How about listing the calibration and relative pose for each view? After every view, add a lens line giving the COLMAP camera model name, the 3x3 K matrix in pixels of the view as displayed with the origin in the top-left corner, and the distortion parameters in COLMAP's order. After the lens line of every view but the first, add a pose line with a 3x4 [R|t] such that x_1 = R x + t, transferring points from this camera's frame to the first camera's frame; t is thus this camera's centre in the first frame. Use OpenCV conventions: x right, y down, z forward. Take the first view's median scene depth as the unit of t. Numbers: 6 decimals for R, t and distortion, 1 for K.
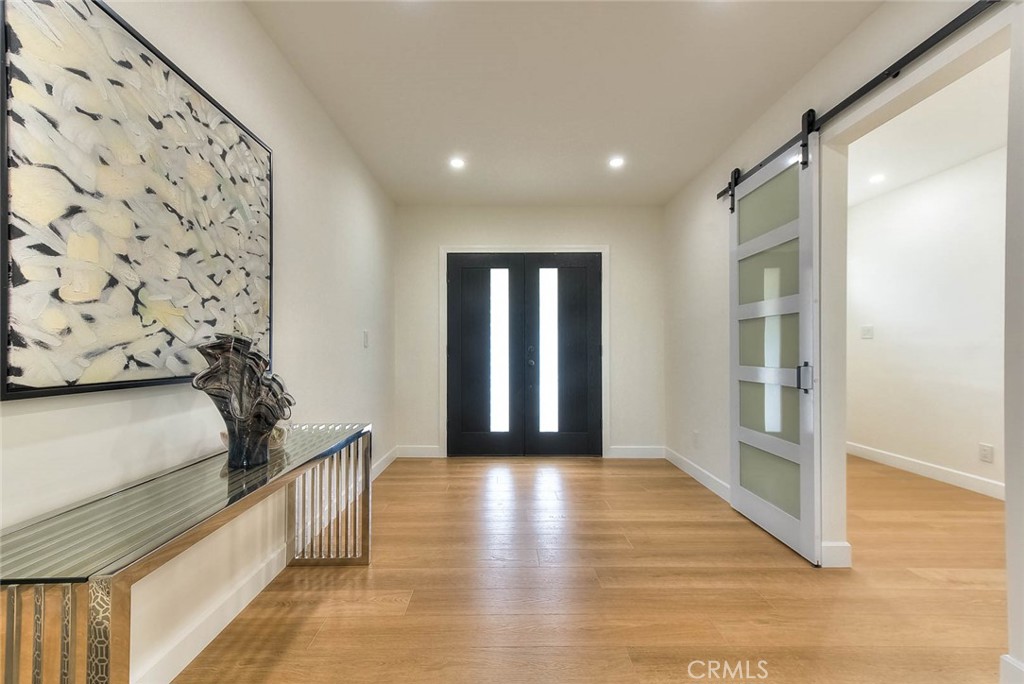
lens RADIAL K [[413.3, 0, 508.6], [0, 413.3, 346.7], [0, 0, 1]] dist [0.000804, -0.000053]
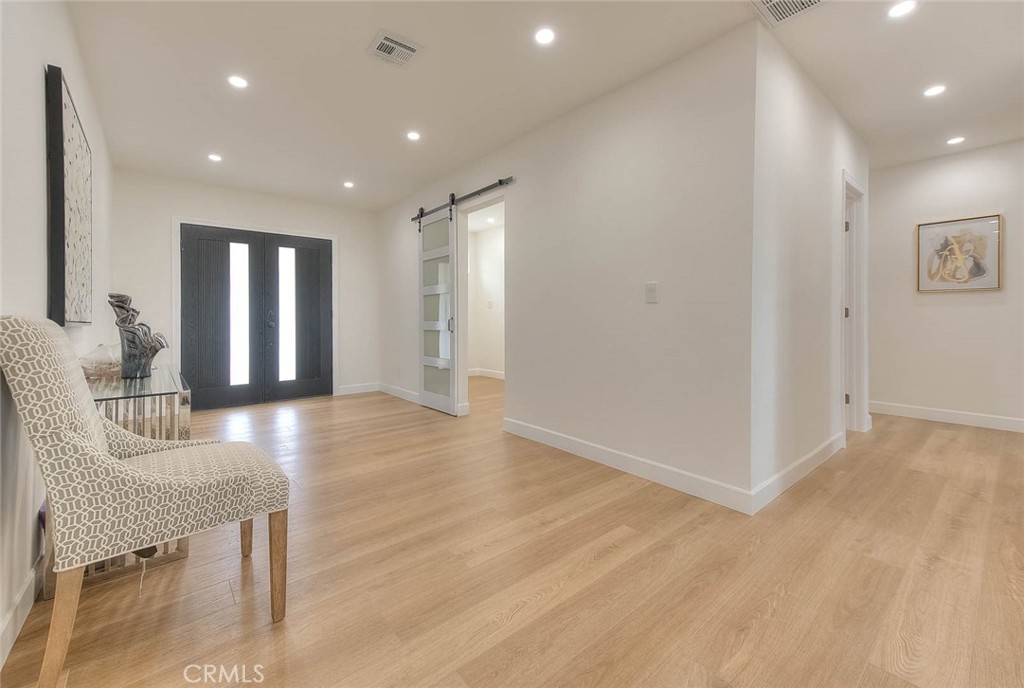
lens RADIAL K [[411.6, 0, 511.2], [0, 411.6, 323.4], [0, 0, 1]] dist [0.002960, 0.000254]
pose [[0.769039, -0.008047, 0.639152, -0.220945], [-0.000289, 0.999916, 0.012937, 0.025829], [-0.639202, -0.010134, 0.768972, -0.473763]]
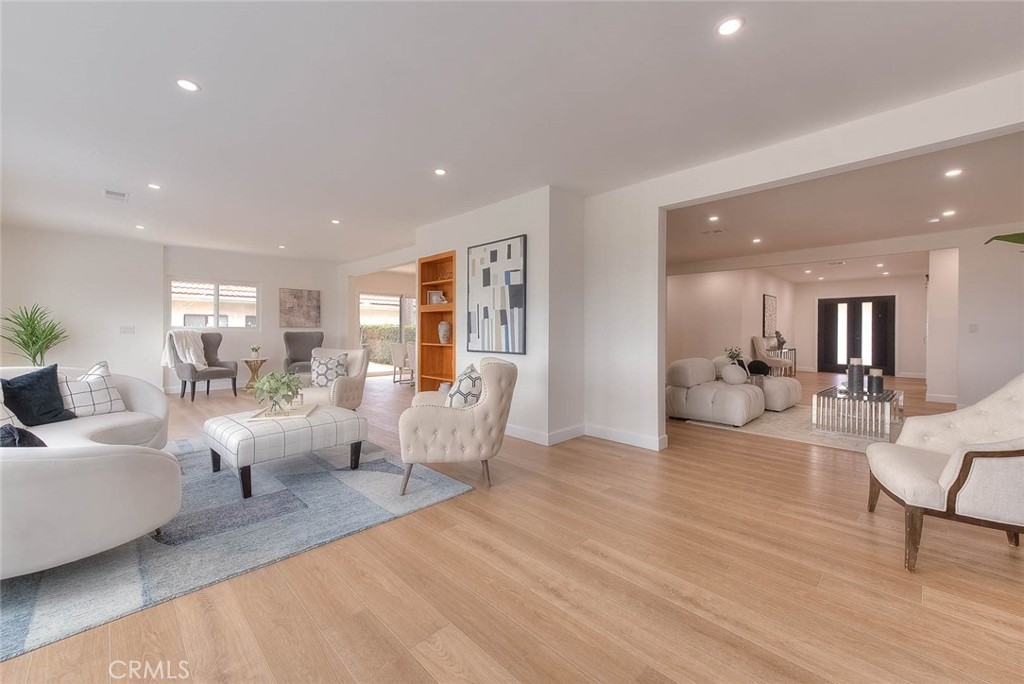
lens RADIAL K [[410.7, 0, 514.6], [0, 410.7, 332.5], [0, 0, 1]] dist [0.022932, 0.000118]
pose [[0.697109, 0.006133, -0.716939, 0.545892], [-0.001568, 0.999974, 0.007029, -0.019954], [0.716963, -0.003776, 0.697101, -3.034996]]
